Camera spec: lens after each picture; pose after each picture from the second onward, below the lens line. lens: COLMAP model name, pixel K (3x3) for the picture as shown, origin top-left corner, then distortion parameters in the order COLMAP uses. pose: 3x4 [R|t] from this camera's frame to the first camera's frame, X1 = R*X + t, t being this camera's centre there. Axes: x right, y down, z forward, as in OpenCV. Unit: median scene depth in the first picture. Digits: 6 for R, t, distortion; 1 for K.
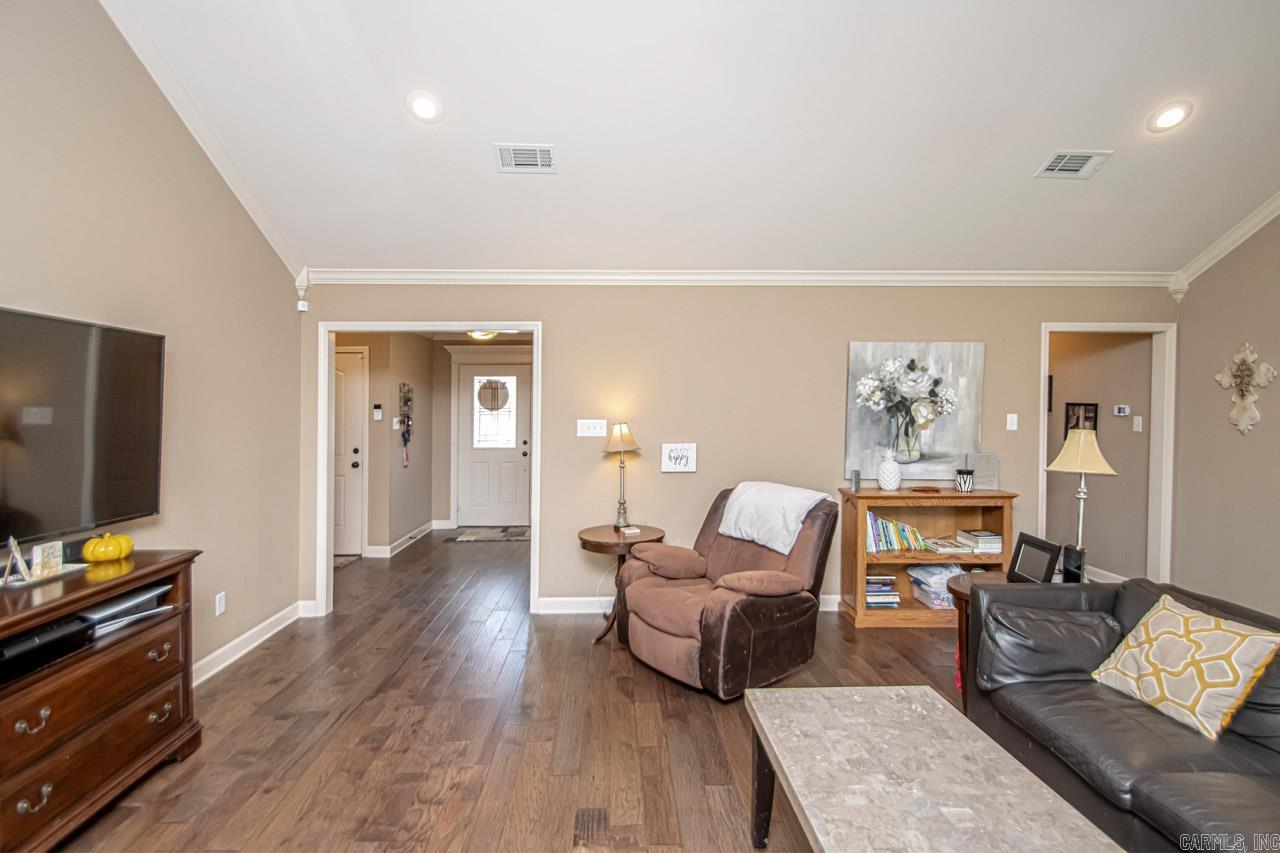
lens RADIAL K [[602.9, 0, 613.4], [0, 602.9, 414.3], [0, 0, 1]] dist [0.014508, -0.016804]
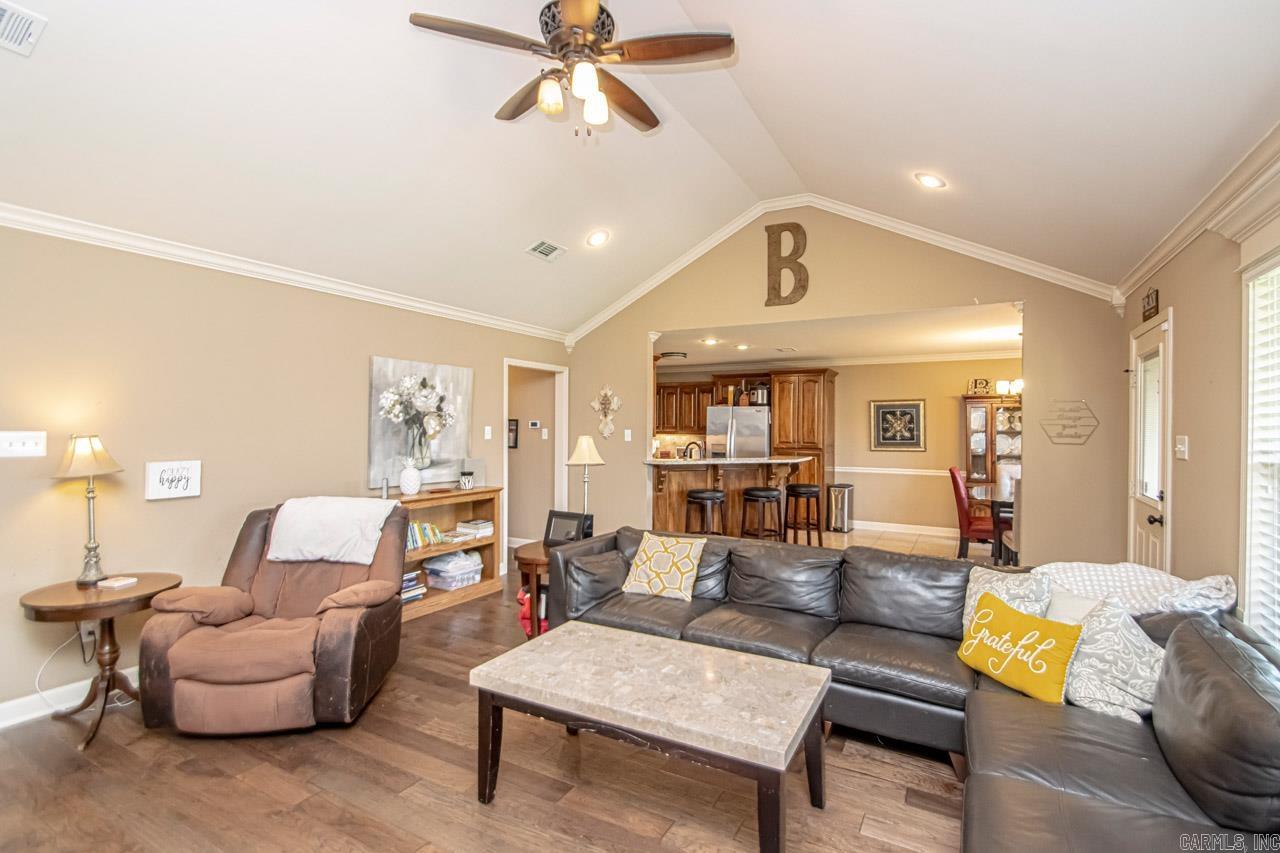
lens RADIAL K [[602.9, 0, 639.9], [0, 602.9, 424.2], [0, 0, 1]] dist [0.014508, -0.016804]
pose [[0.495439, 0.008936, 0.868597, -0.307710], [-0.001596, 0.999955, -0.009376, 0.006672], [-0.868641, 0.003259, 0.495431, 0.091911]]
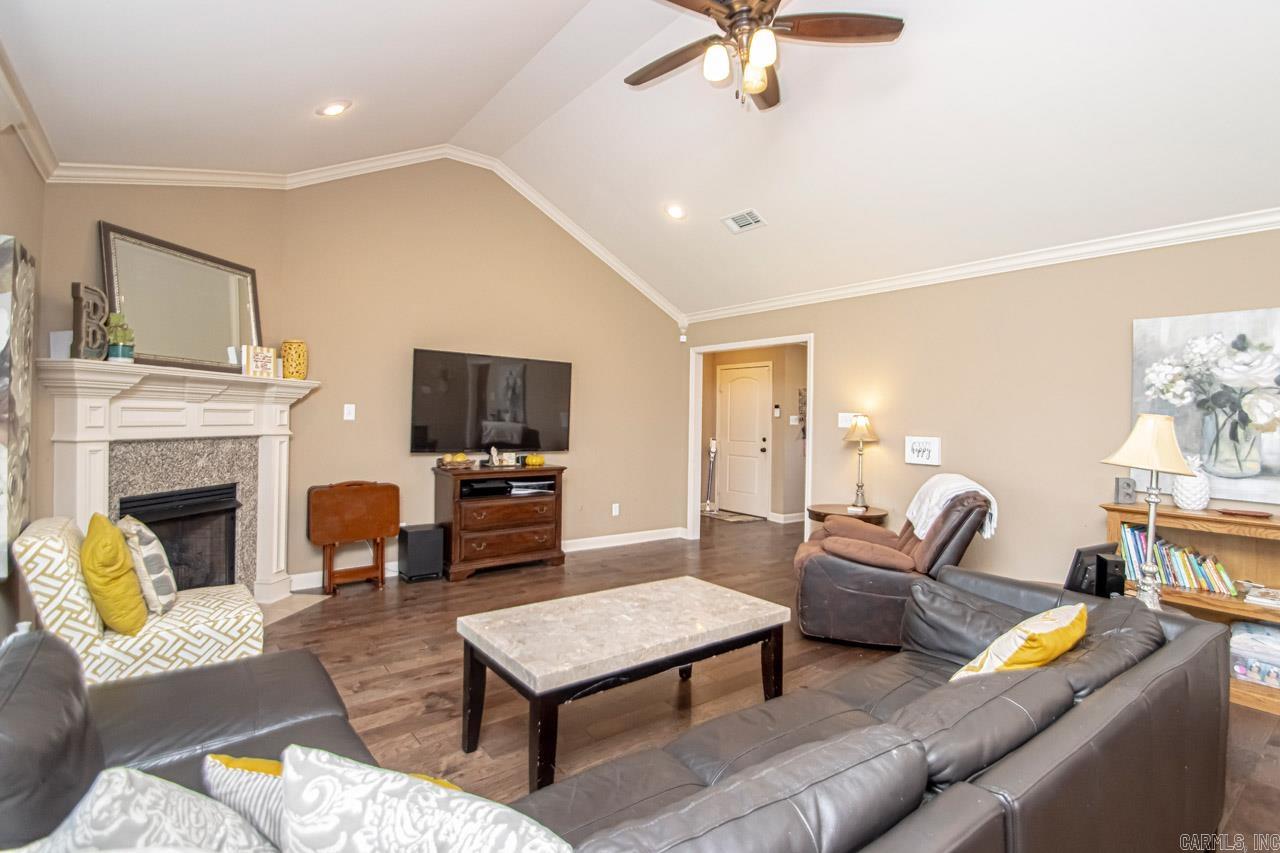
lens RADIAL K [[602.9, 0, 663.9], [0, 602.9, 420.8], [0, 0, 1]] dist [0.014508, -0.016804]
pose [[0.607498, 0.018365, -0.794109, 0.690855], [-0.029821, 0.999555, 0.000303, 0.035058], [0.793761, 0.023497, 0.607776, 0.013320]]
